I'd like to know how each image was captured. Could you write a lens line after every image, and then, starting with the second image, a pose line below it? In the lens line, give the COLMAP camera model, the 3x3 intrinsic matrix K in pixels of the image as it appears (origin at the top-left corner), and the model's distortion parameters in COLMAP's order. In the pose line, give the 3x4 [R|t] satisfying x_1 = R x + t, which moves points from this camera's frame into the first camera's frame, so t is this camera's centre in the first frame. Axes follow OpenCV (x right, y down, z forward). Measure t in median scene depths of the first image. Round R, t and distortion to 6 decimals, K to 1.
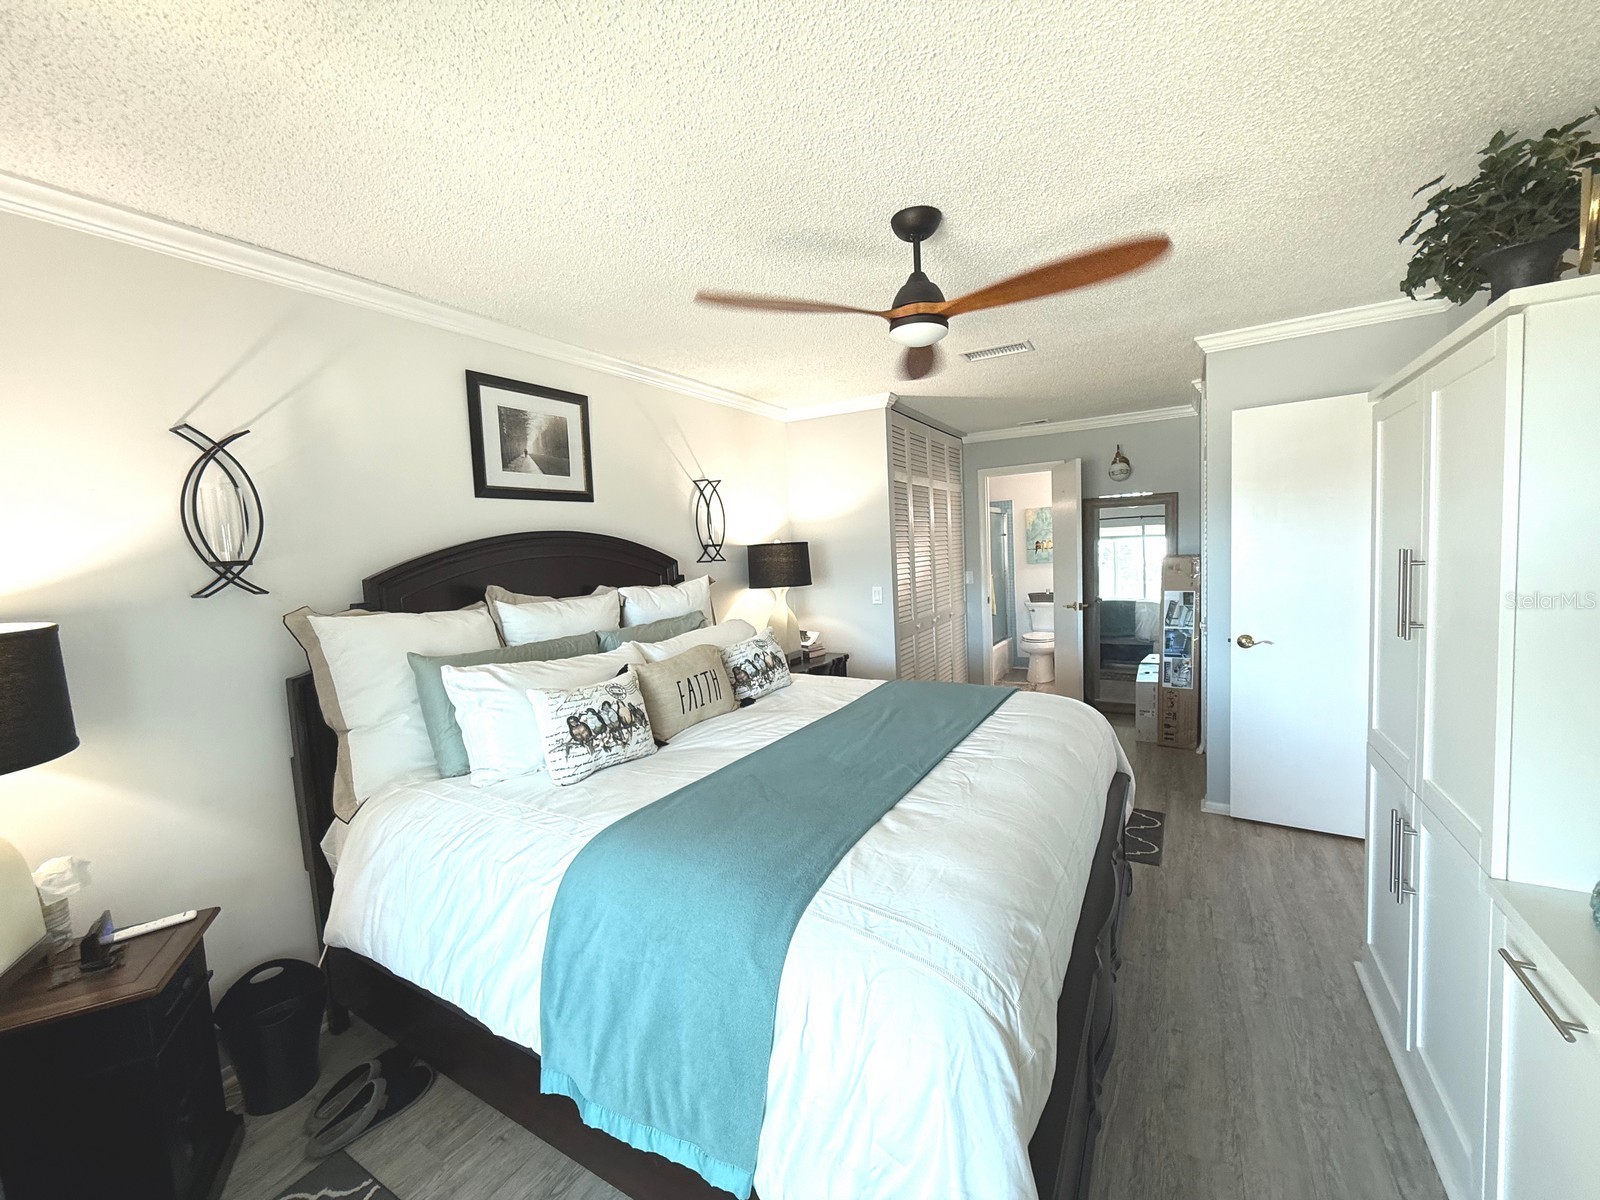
lens RADIAL K [[634.5, 0, 800.0], [0, 634.5, 600.0], [0, 0, 1]] dist [-0.000434, -0.000098]
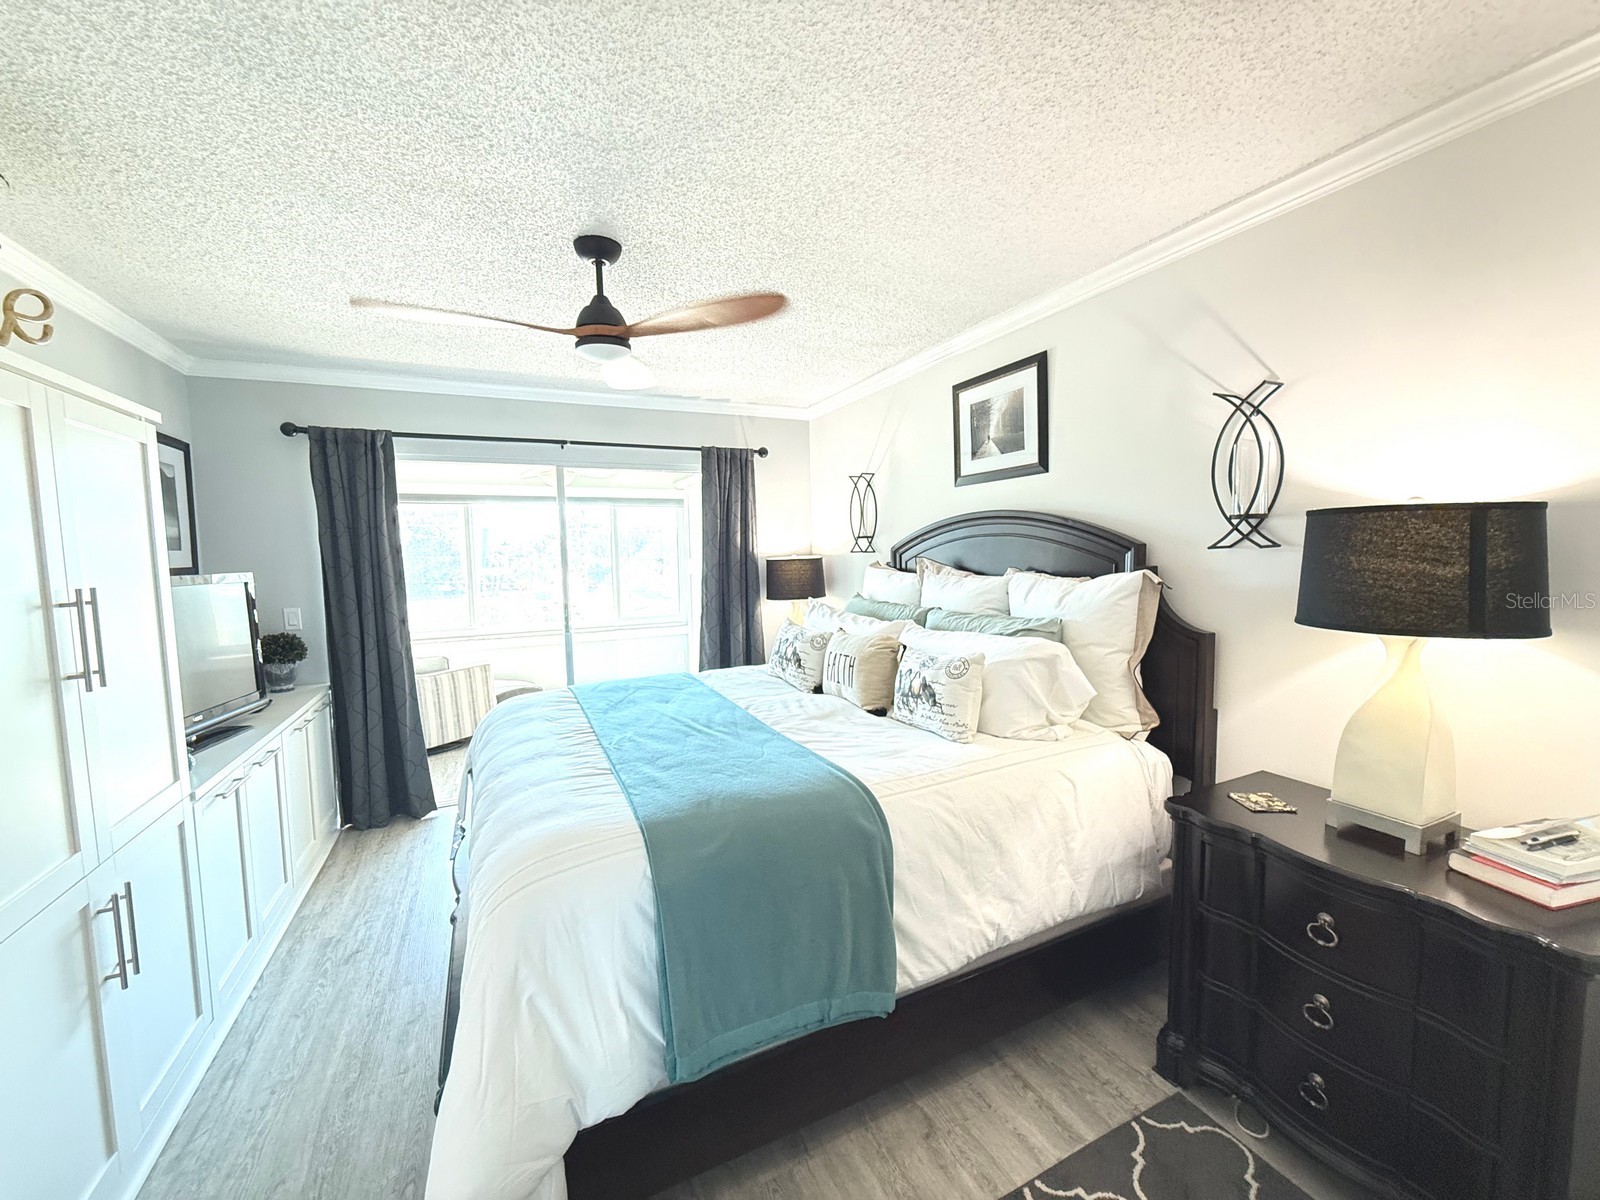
lens RADIAL K [[634.5, 0, 800.0], [0, 634.5, 600.0], [0, 0, 1]] dist [-0.000434, -0.000098]
pose [[-0.556709, 0.145535, -0.817860, 0.701202], [-0.006941, 0.983685, 0.179767, -0.158052], [0.830678, 0.105755, -0.546616, 1.399800]]
